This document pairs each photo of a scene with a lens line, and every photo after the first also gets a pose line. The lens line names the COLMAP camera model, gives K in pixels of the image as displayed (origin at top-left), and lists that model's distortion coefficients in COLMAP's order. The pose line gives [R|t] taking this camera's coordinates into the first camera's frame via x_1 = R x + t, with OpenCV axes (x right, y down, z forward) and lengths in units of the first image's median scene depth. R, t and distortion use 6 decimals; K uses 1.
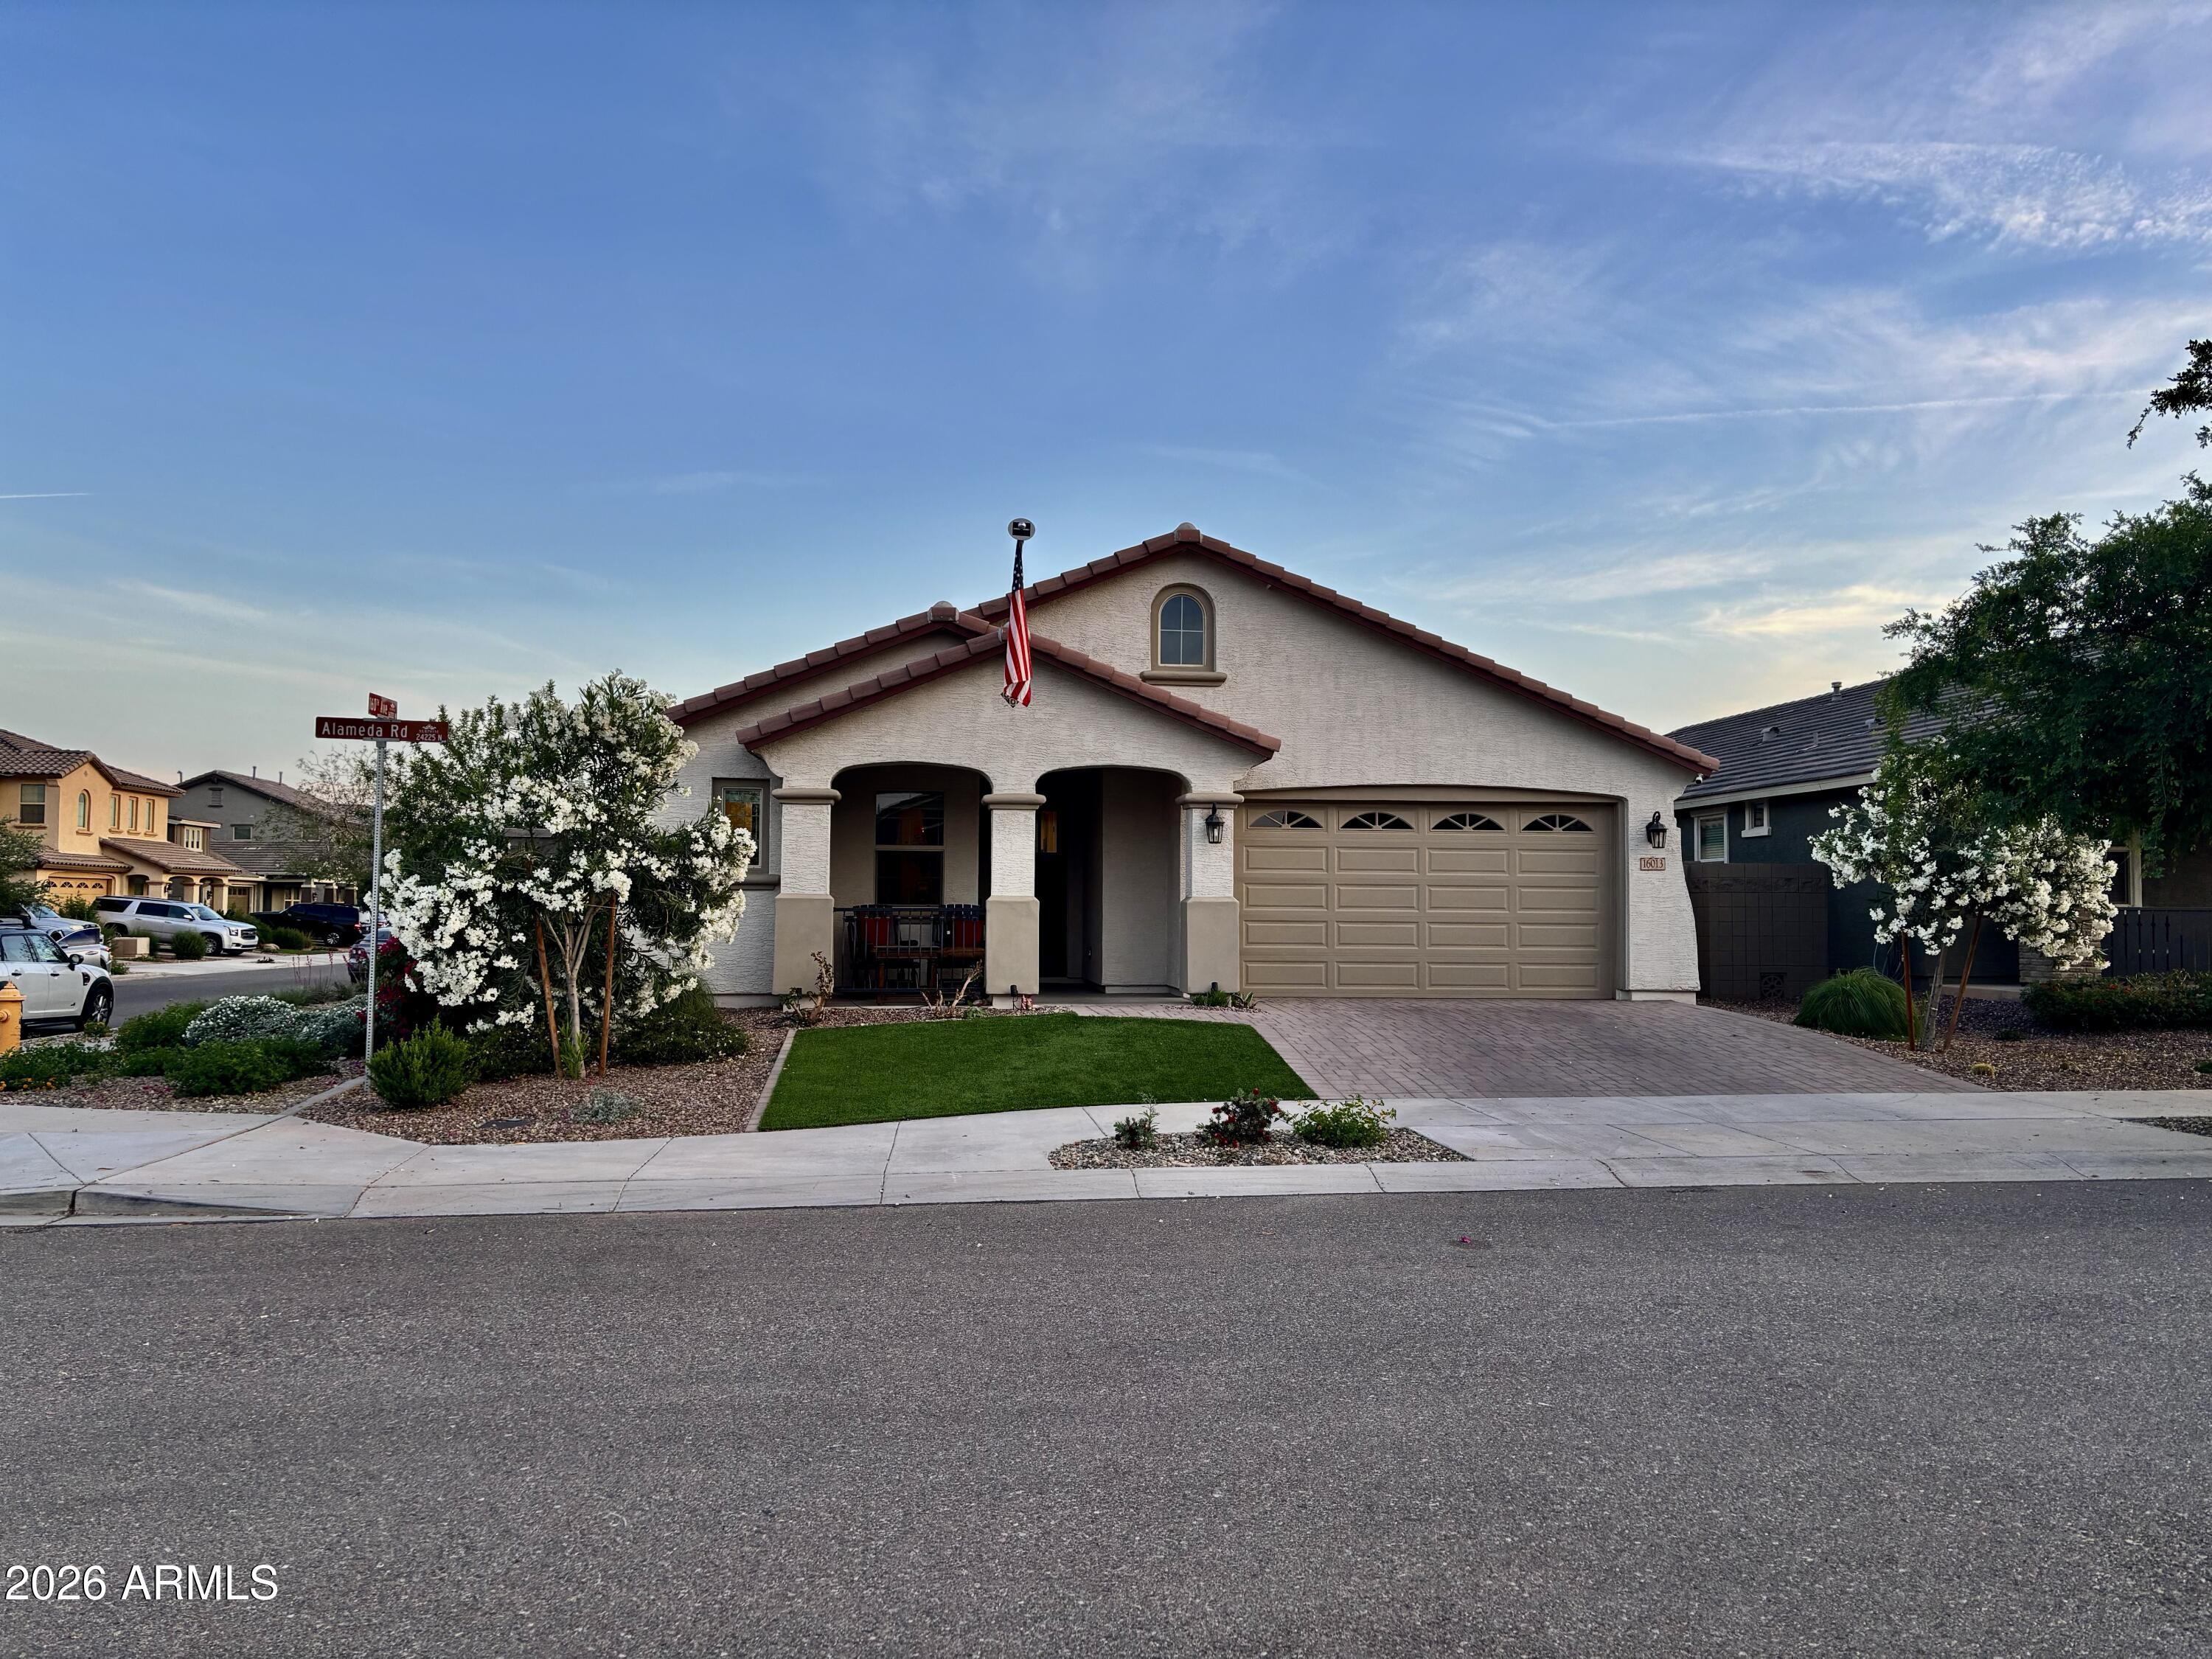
lens RADIAL K [[1777.0, 0, 1107.8], [0, 1777.0, 834.5], [0, 0, 1]] dist [0.013398, -0.019599]
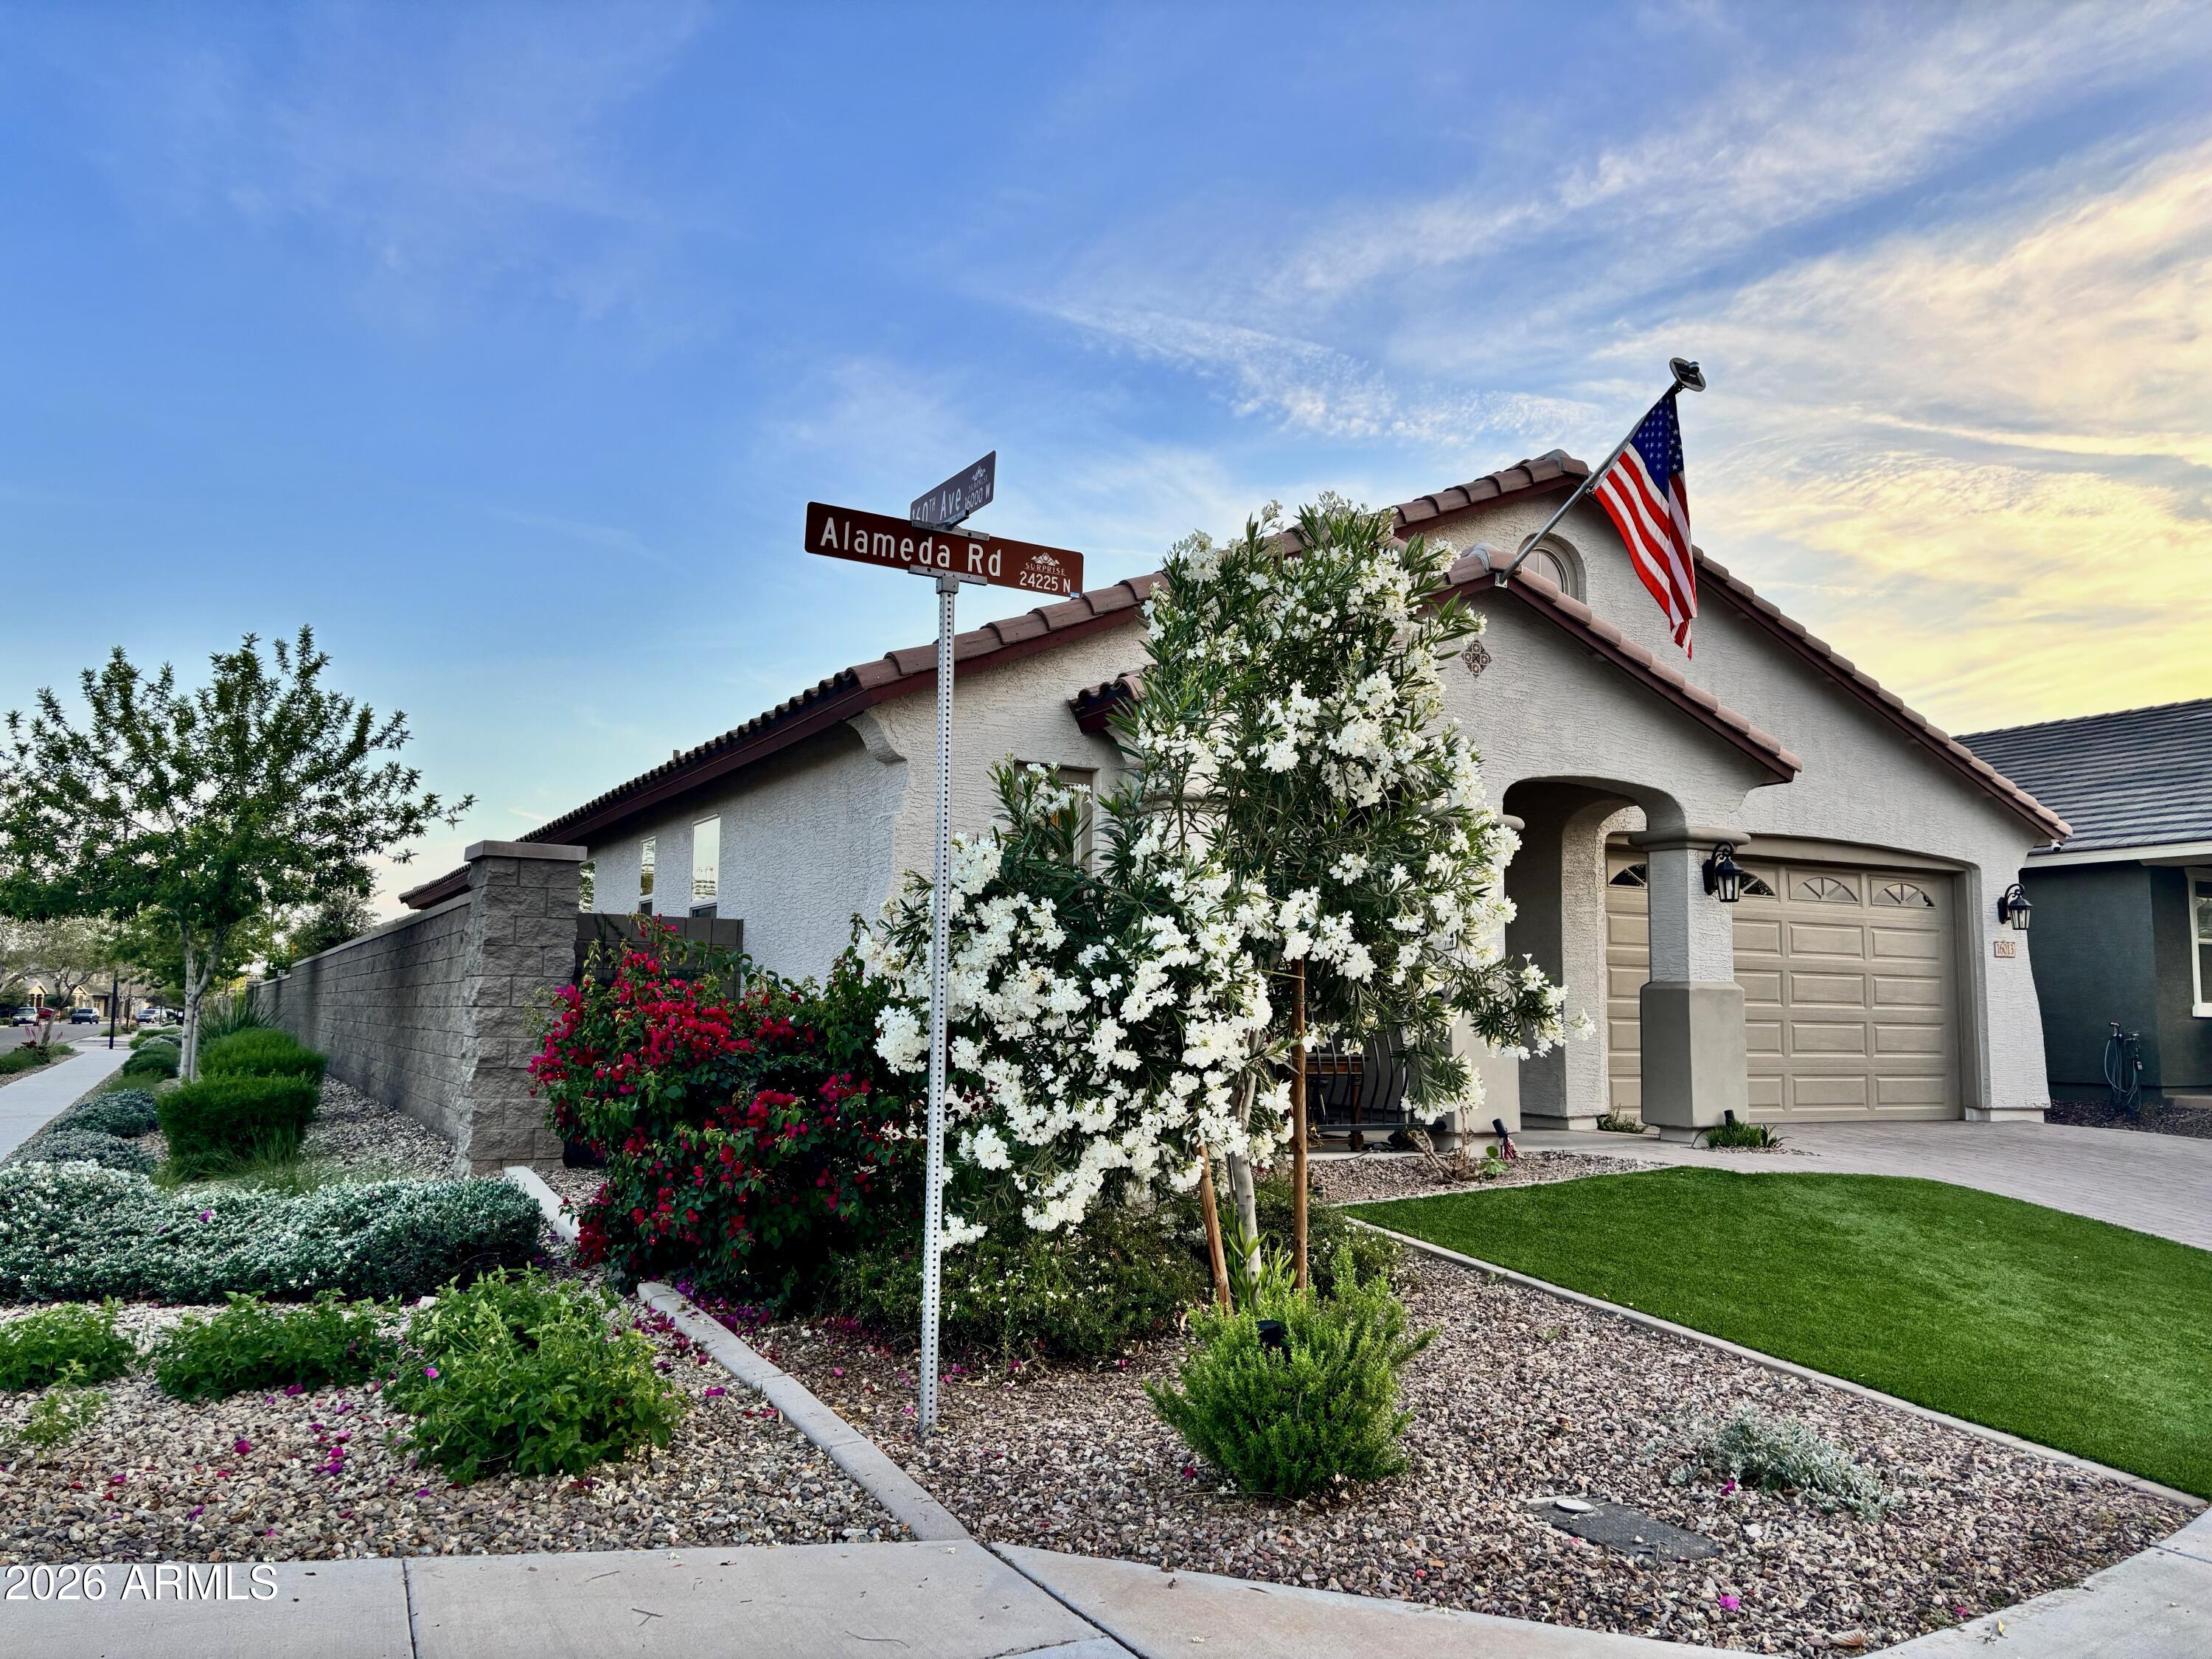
lens RADIAL K [[1777.0, 0, 1103.5], [0, 1777.0, 825.0], [0, 0, 1]] dist [0.013398, -0.019599]
pose [[0.915816, 0.043841, 0.399198, -0.396380], [-0.015100, 0.997080, -0.074861, 0.027882], [-0.401314, 0.062531, 0.913803, 0.438353]]
